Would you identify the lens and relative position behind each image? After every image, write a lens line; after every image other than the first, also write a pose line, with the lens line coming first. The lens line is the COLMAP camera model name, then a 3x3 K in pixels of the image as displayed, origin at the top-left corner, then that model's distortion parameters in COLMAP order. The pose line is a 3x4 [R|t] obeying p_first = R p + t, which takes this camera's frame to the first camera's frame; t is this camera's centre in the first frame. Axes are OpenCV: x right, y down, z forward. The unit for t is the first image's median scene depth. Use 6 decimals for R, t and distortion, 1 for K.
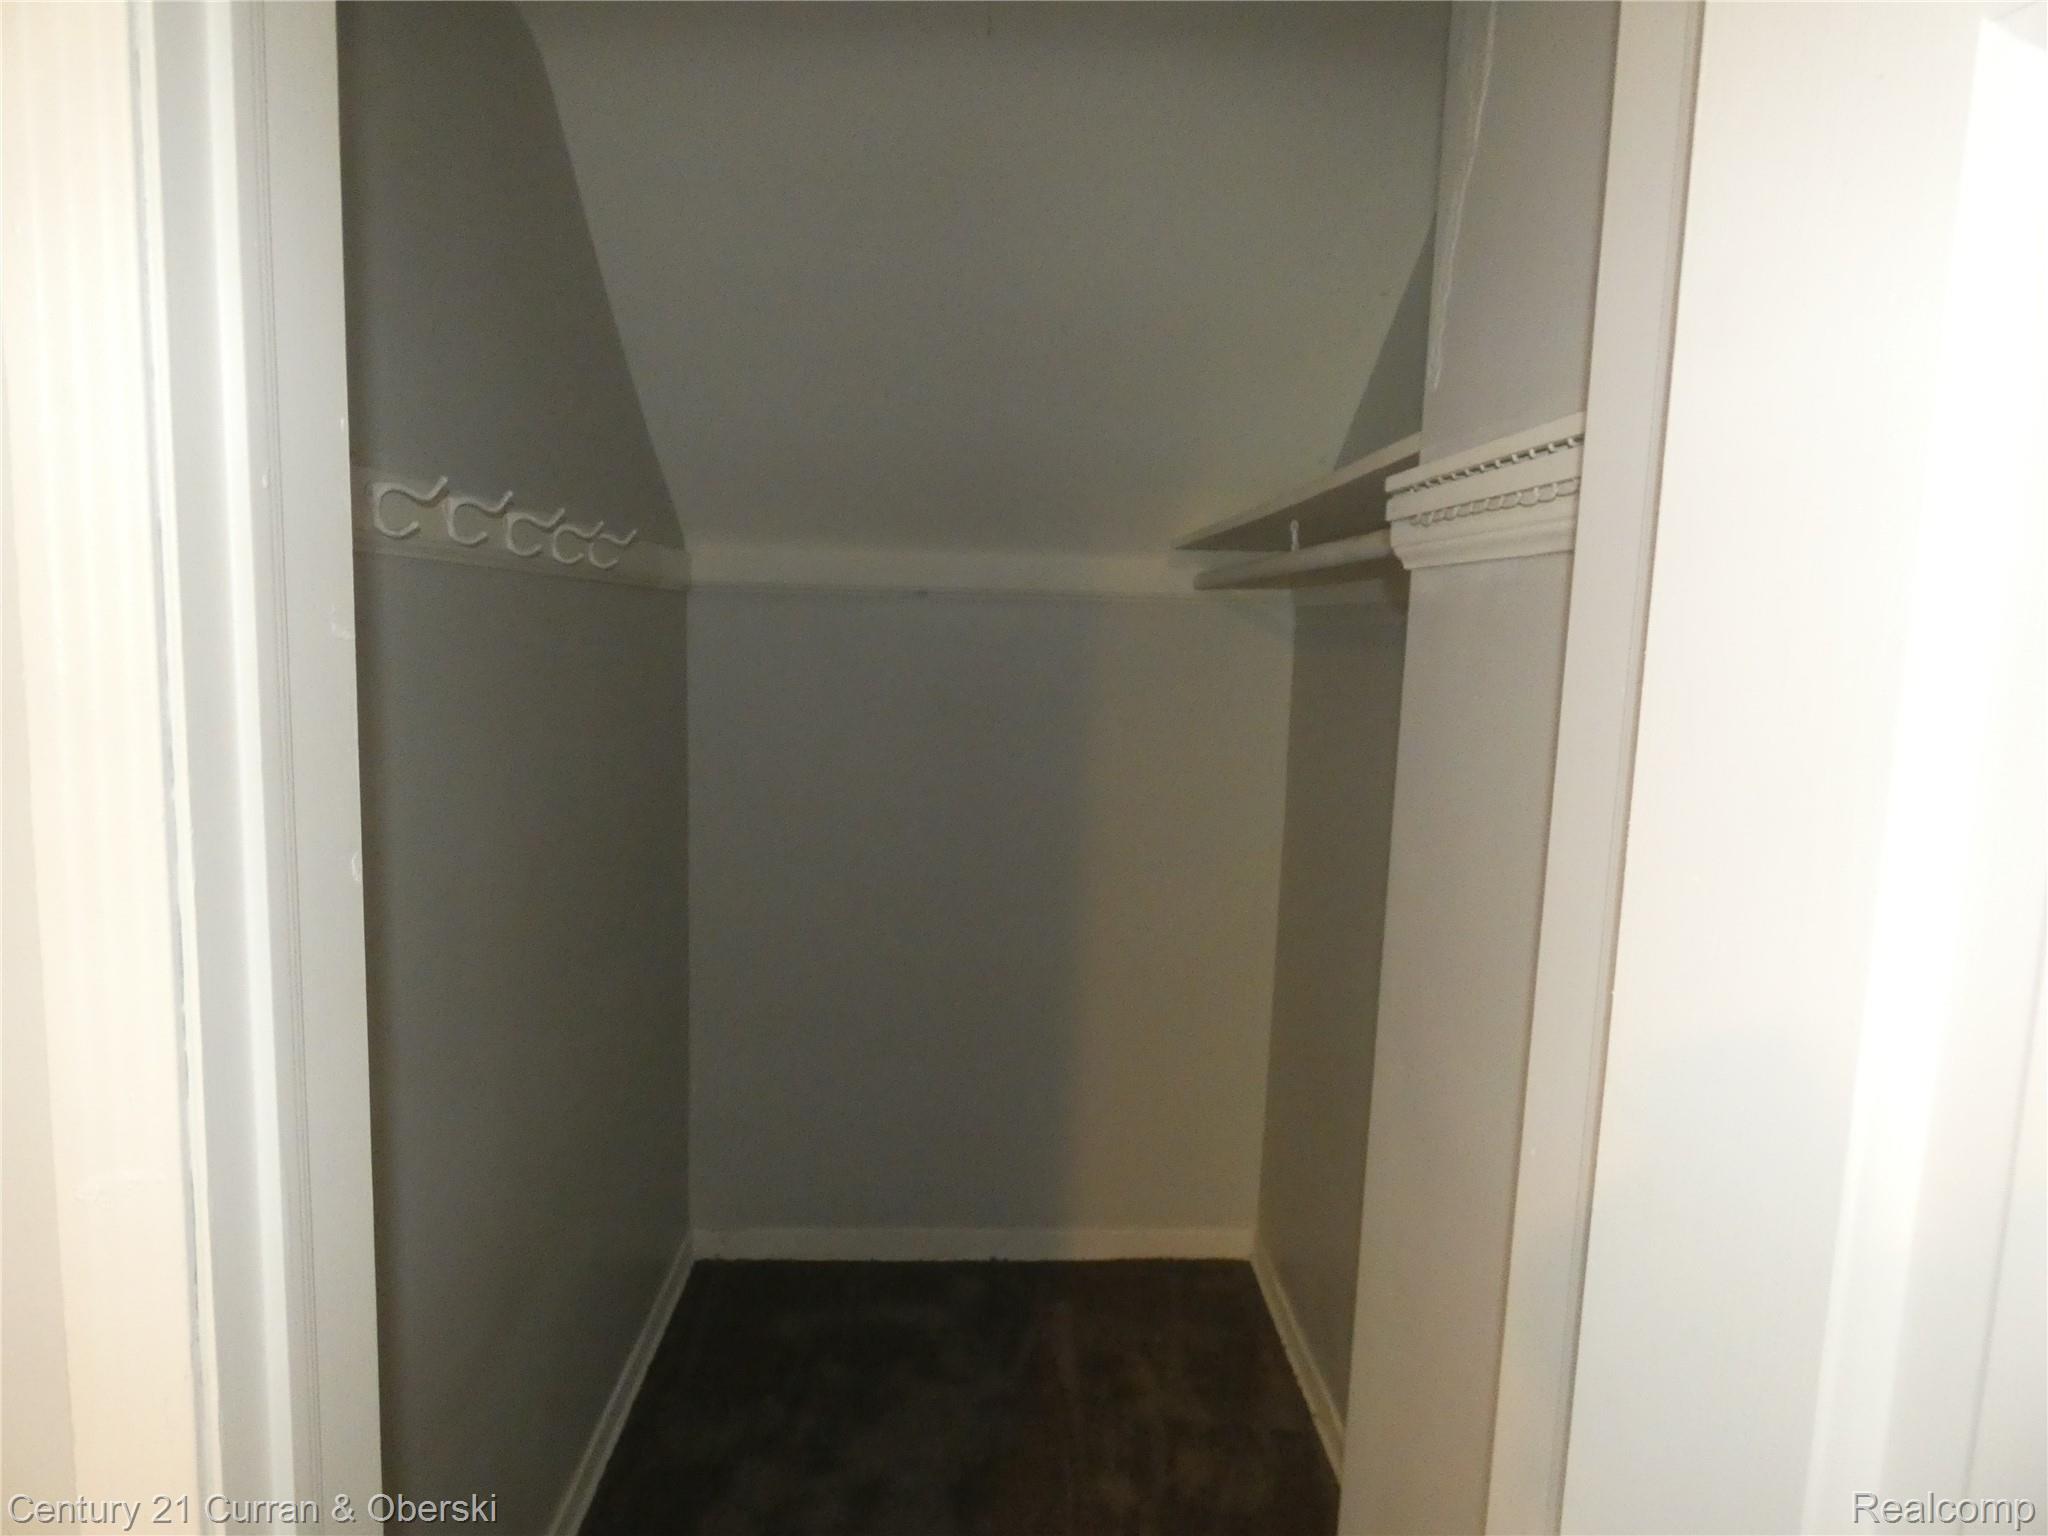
lens RADIAL K [[1223.1, 0, 1020.9], [0, 1223.1, 769.3], [0, 0, 1]] dist [-0.004151, -0.000470]
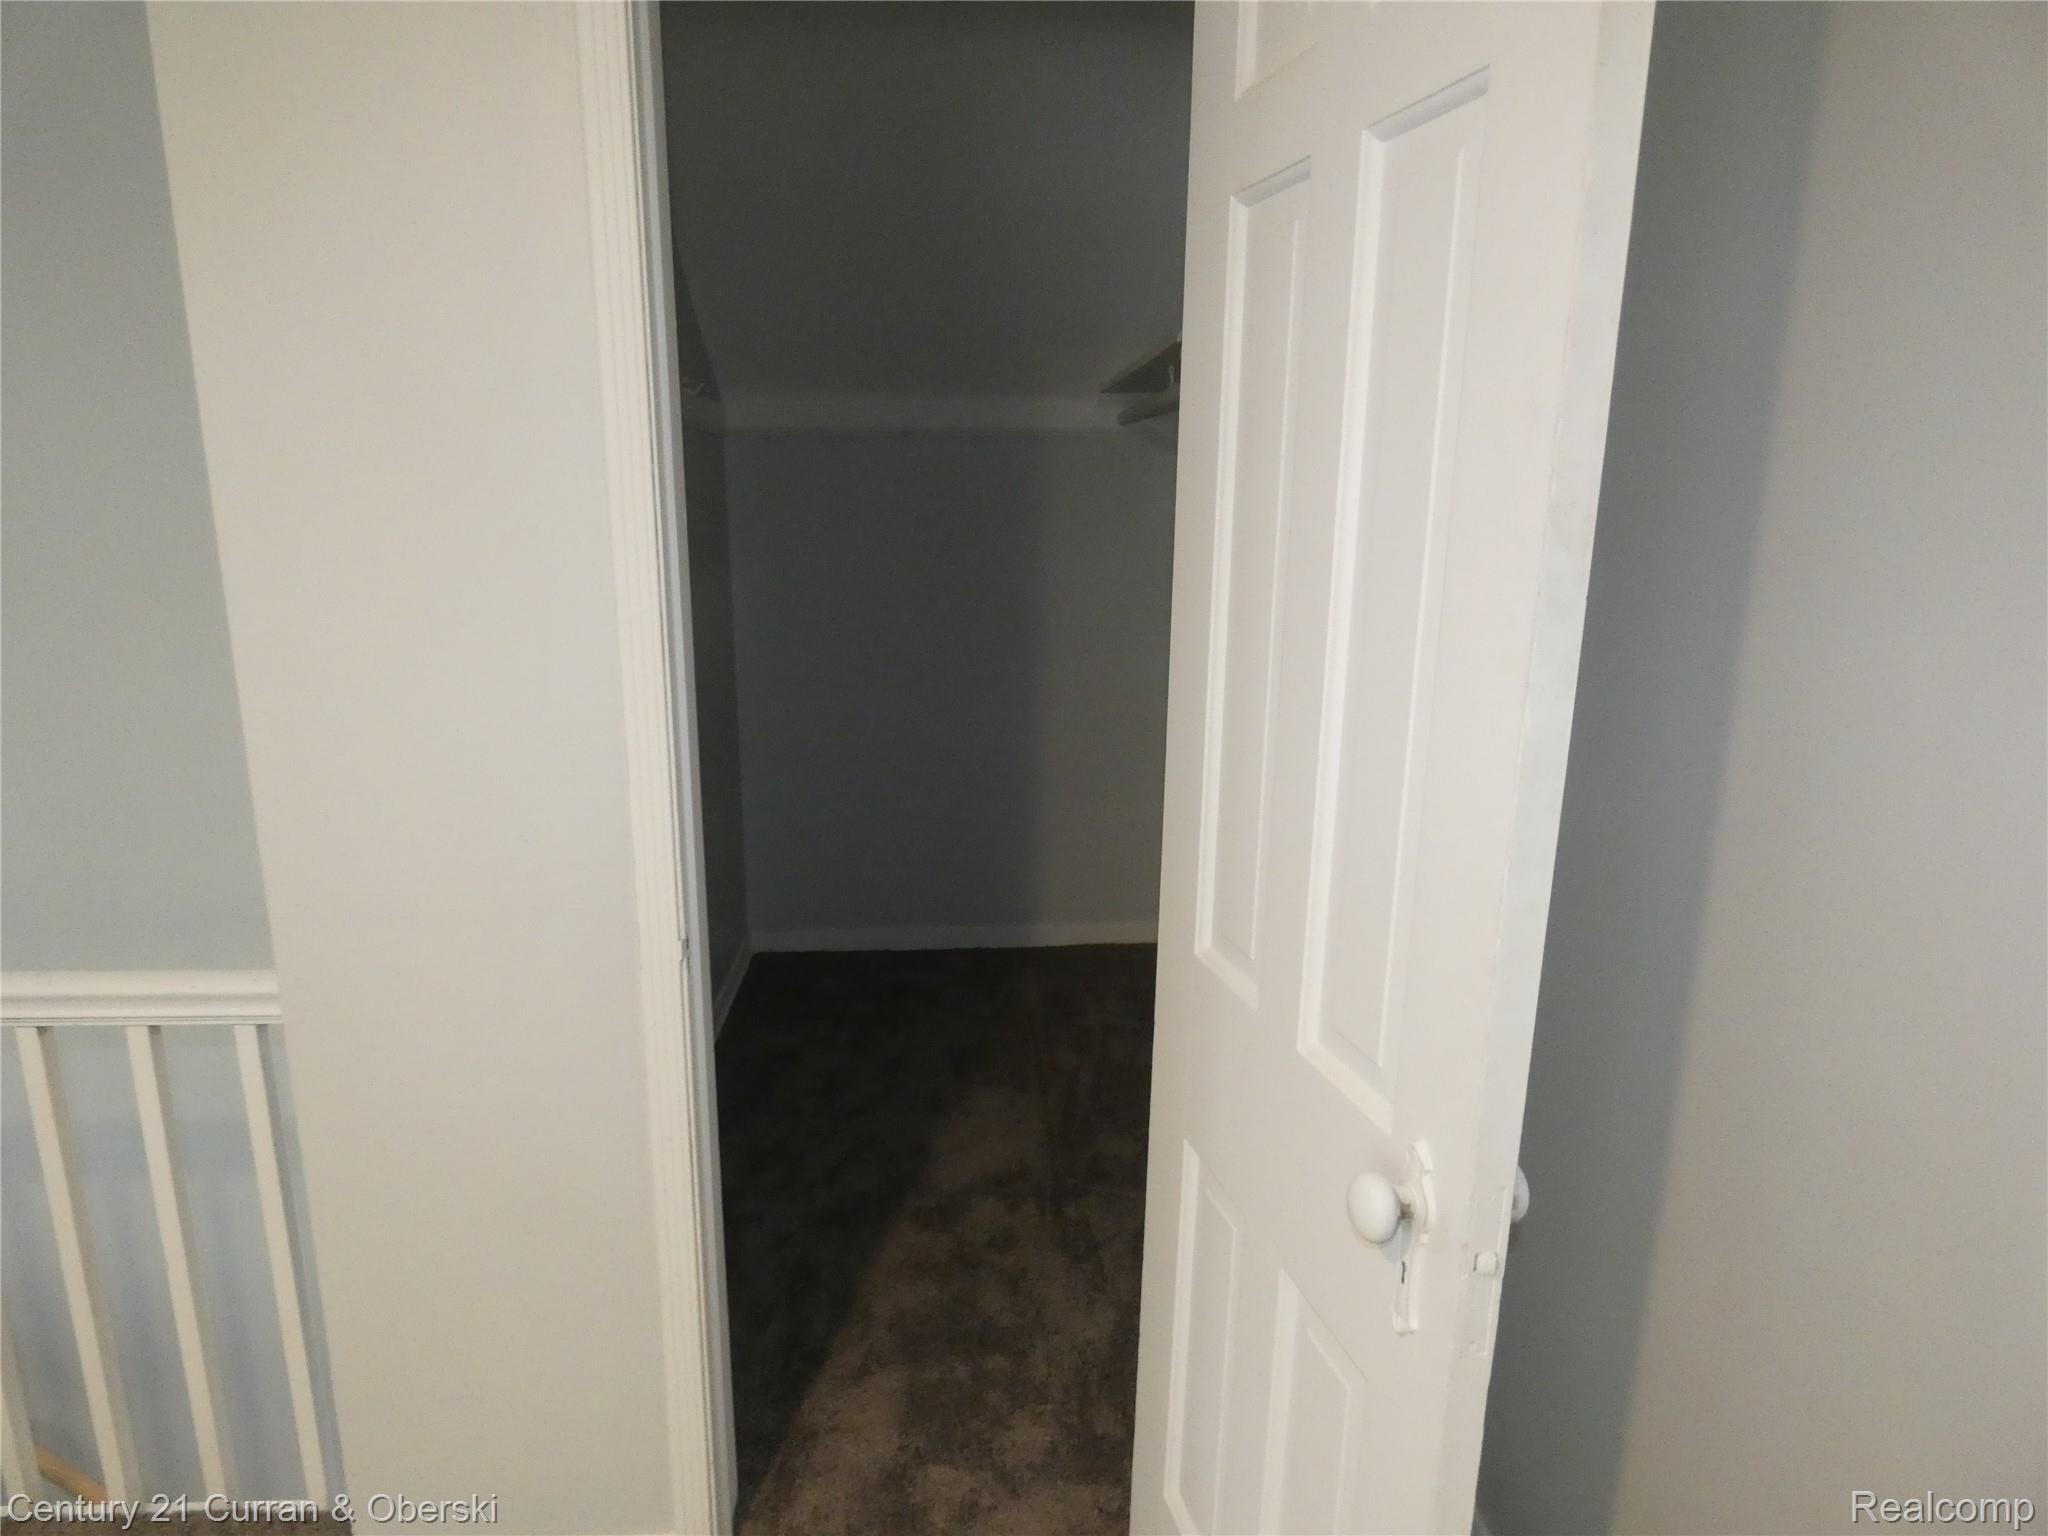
lens RADIAL K [[1223.1, 0, 1026.8], [0, 1223.1, 765.0], [0, 0, 1]] dist [-0.004151, -0.000470]
pose [[0.999352, -0.030614, 0.018927, 0.010572], [0.028209, 0.992802, 0.116398, 0.053171], [-0.022354, -0.115788, 0.993022, -0.298411]]
